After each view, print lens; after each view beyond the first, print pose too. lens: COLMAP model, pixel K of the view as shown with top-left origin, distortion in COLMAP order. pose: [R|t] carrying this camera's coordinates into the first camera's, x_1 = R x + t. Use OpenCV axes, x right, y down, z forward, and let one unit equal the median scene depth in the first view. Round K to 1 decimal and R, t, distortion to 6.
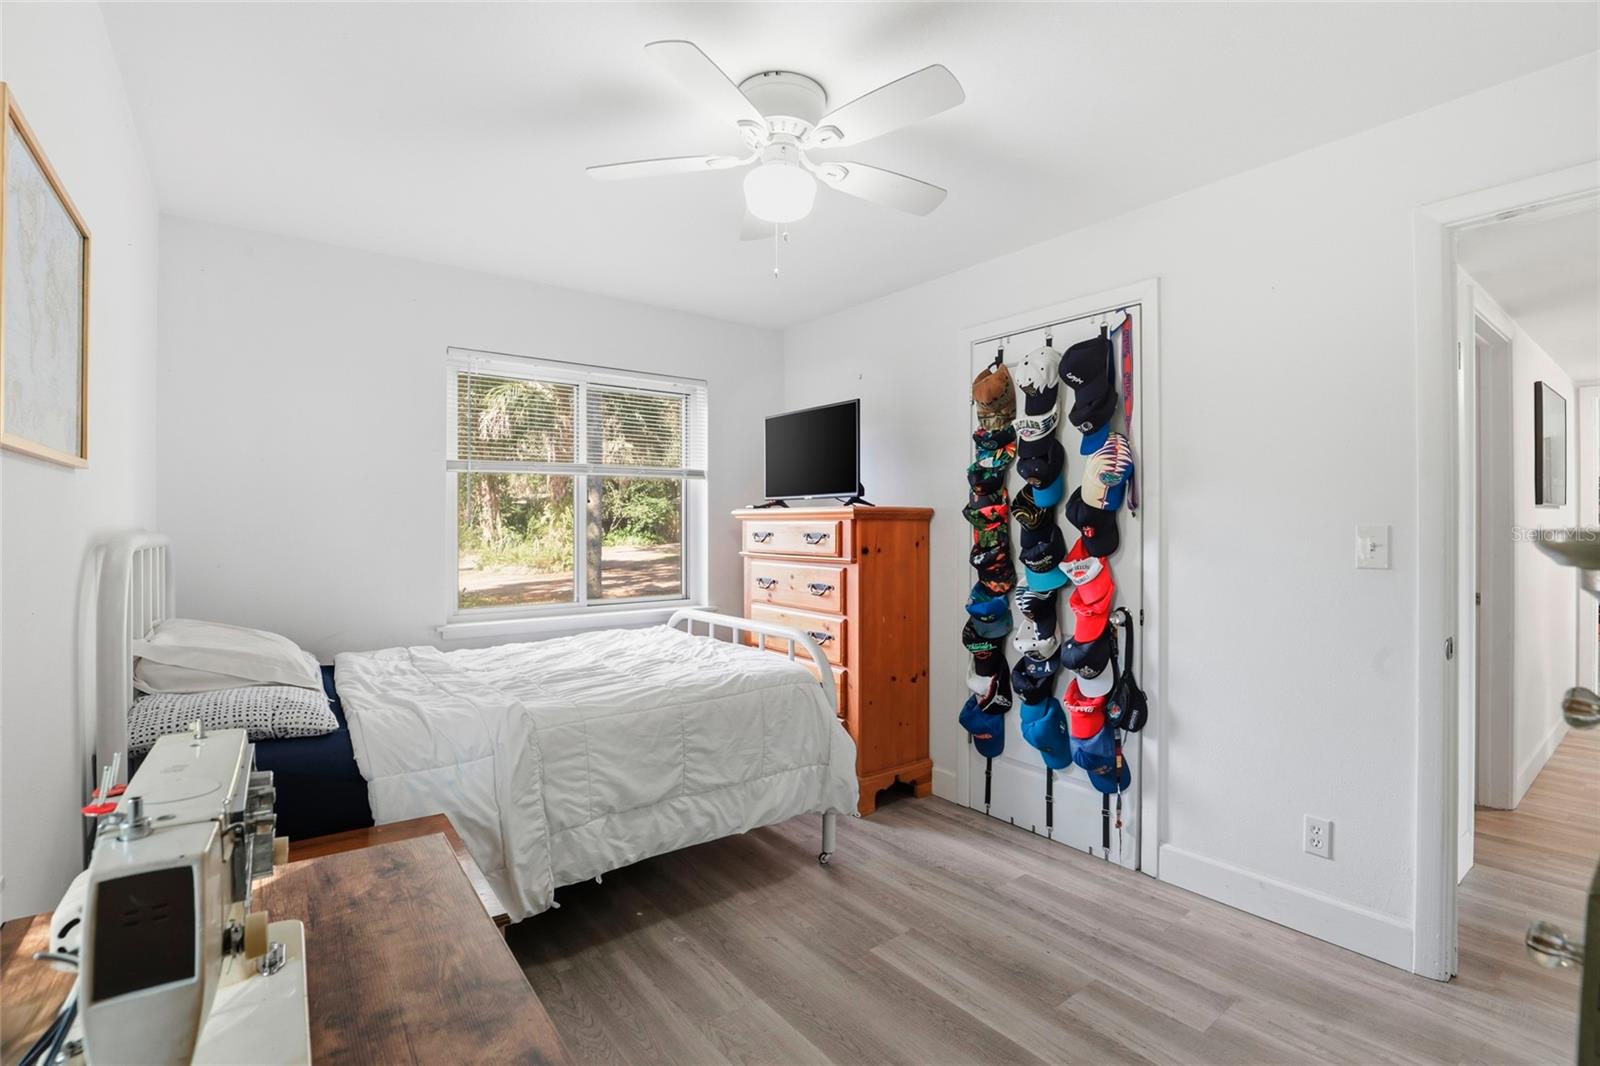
lens RADIAL K [[744.4, 0, 798.2], [0, 744.4, 527.6], [0, 0, 1]] dist [-0.041532, 0.008509]
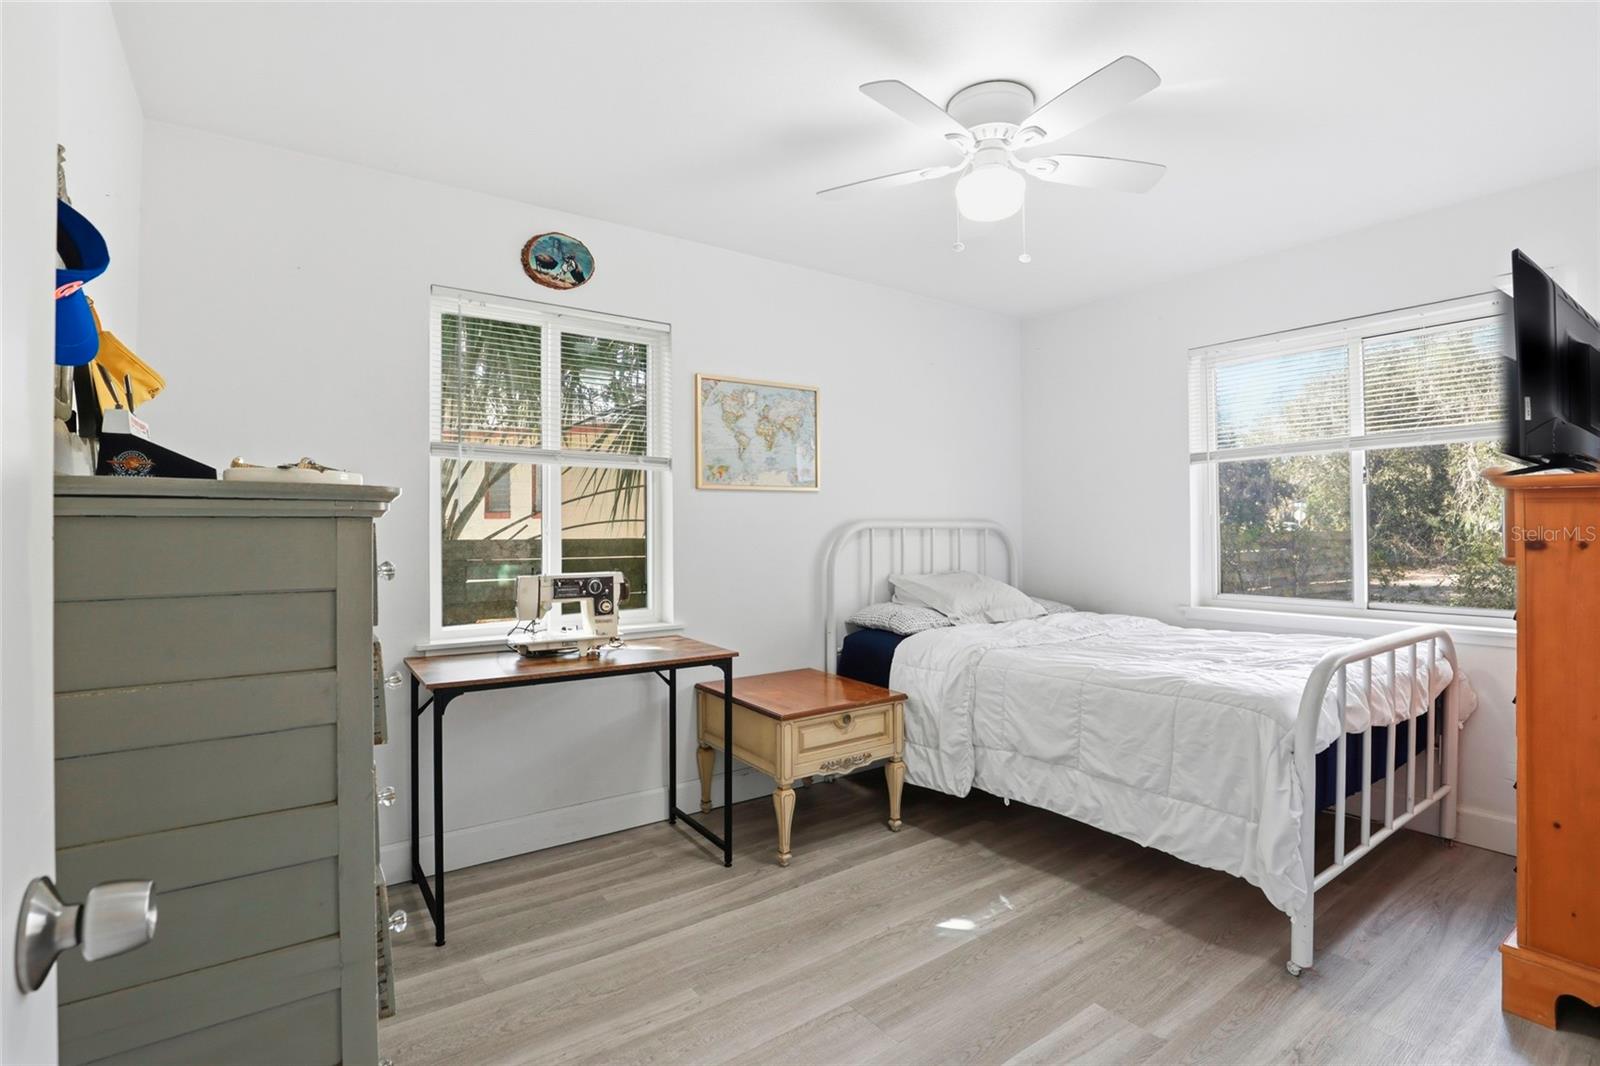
lens RADIAL K [[744.4, 0, 797.8], [0, 744.4, 527.6], [0, 0, 1]] dist [-0.041532, 0.008509]
pose [[-0.022052, 0.001147, -0.999756, 0.937119], [0.002485, 0.999996, 0.001093, 0.022753], [0.999754, -0.002460, -0.022055, 0.669821]]
